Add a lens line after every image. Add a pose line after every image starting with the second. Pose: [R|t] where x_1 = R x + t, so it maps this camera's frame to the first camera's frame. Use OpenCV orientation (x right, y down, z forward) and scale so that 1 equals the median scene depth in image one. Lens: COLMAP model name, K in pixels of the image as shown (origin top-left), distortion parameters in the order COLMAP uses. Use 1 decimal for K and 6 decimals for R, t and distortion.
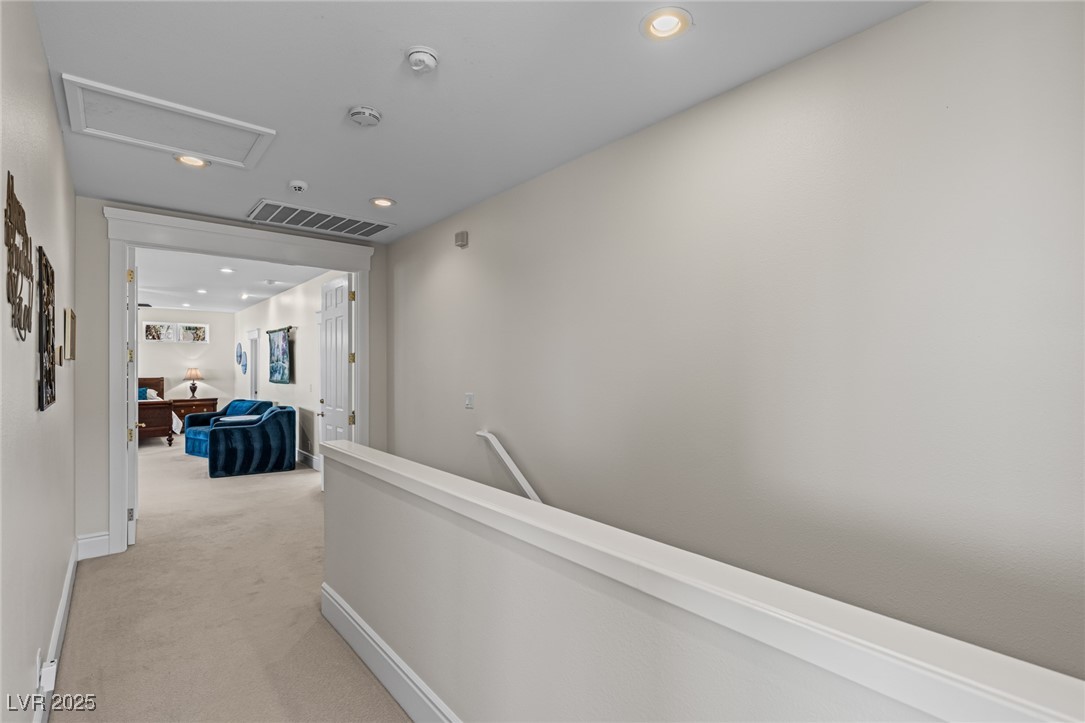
lens RADIAL K [[510.1, 0, 542.5], [0, 510.1, 361.5], [0, 0, 1]] dist [0.000113, 0.000020]
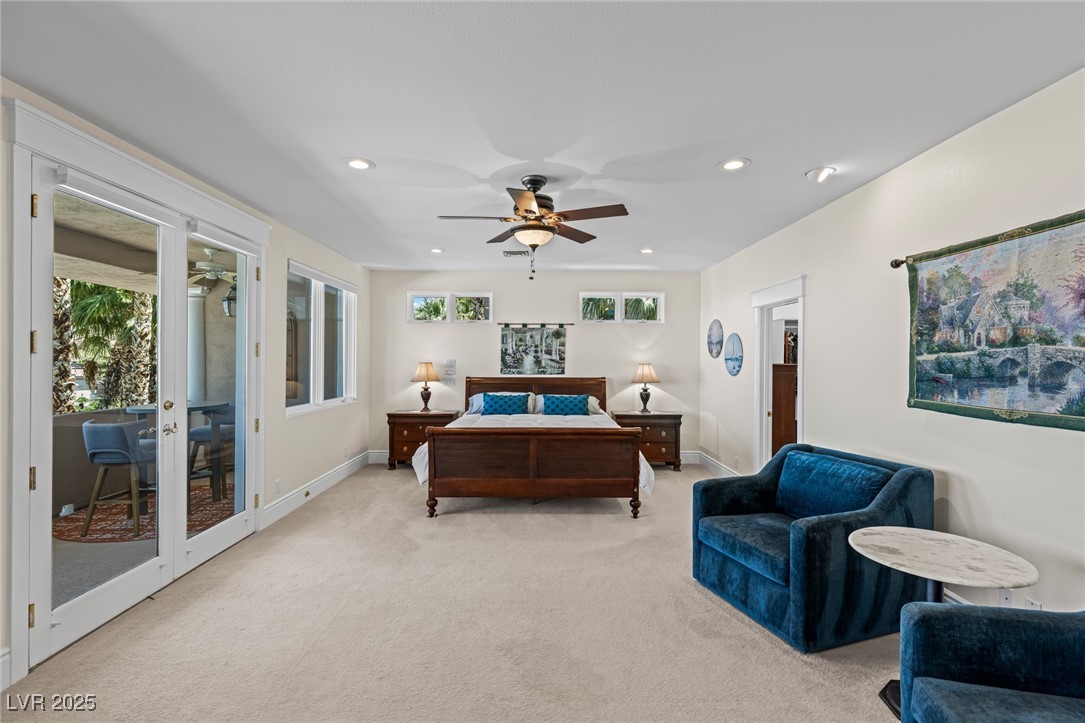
lens RADIAL K [[486.3, 0, 536.1], [0, 486.3, 360.5], [0, 0, 1]] dist [0.008381, -0.000276]
pose [[0.764795, 0.008449, -0.644219, -0.410758], [-0.005945, 0.999964, 0.006057, 0.006896], [0.644247, -0.000803, 0.764817, 0.471603]]
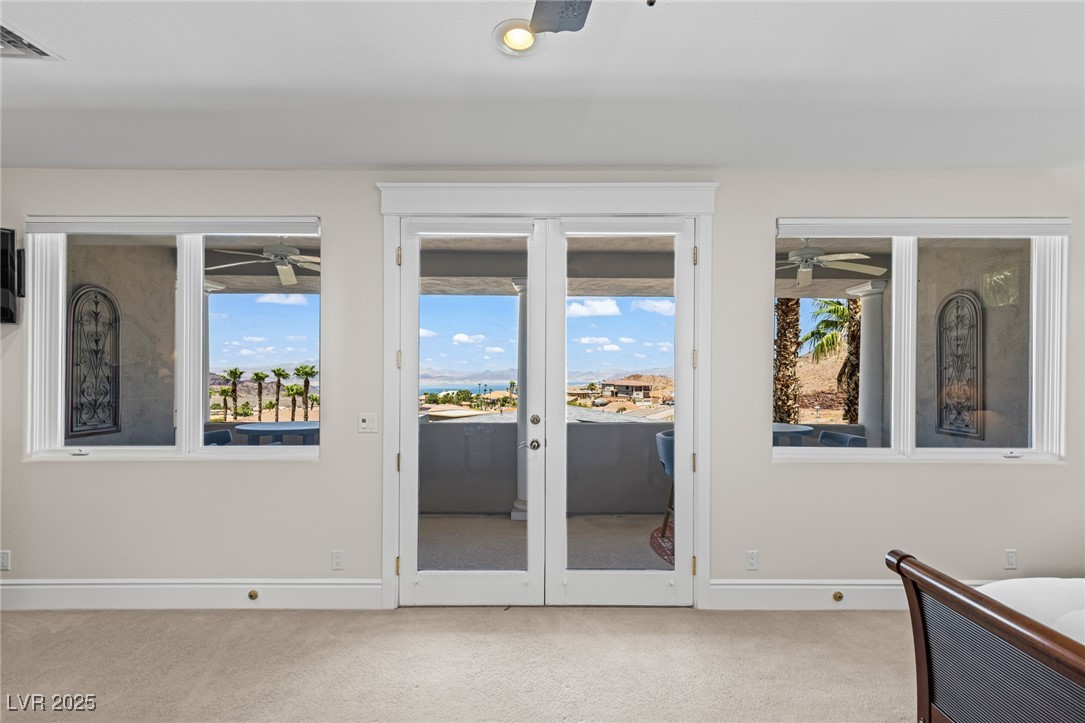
lens RADIAL K [[494.2, 0, 554.6], [0, 494.2, 367.1], [0, 0, 1]] dist [0.008661, -0.000121]
pose [[-0.640331, -0.005404, -0.768080, -0.546239], [0.000246, 0.999974, -0.007241, 0.008505], [0.768099, -0.004826, -0.640313, 0.731253]]
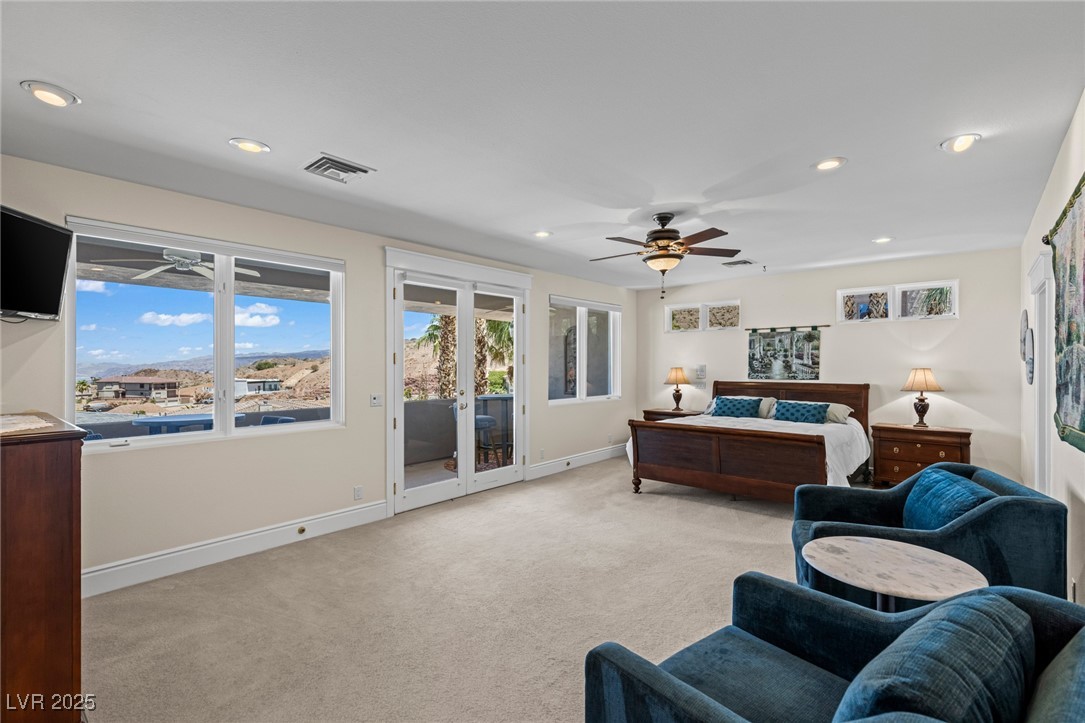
lens RADIAL K [[486.2, 0, 549.8], [0, 486.2, 363.3], [0, 0, 1]] dist [0.011985, -0.003249]
pose [[0.159763, 0.001239, -0.987155, -0.262212], [0.004043, 0.999990, 0.001909, 0.005900], [0.987147, -0.004296, 0.159756, 0.557946]]
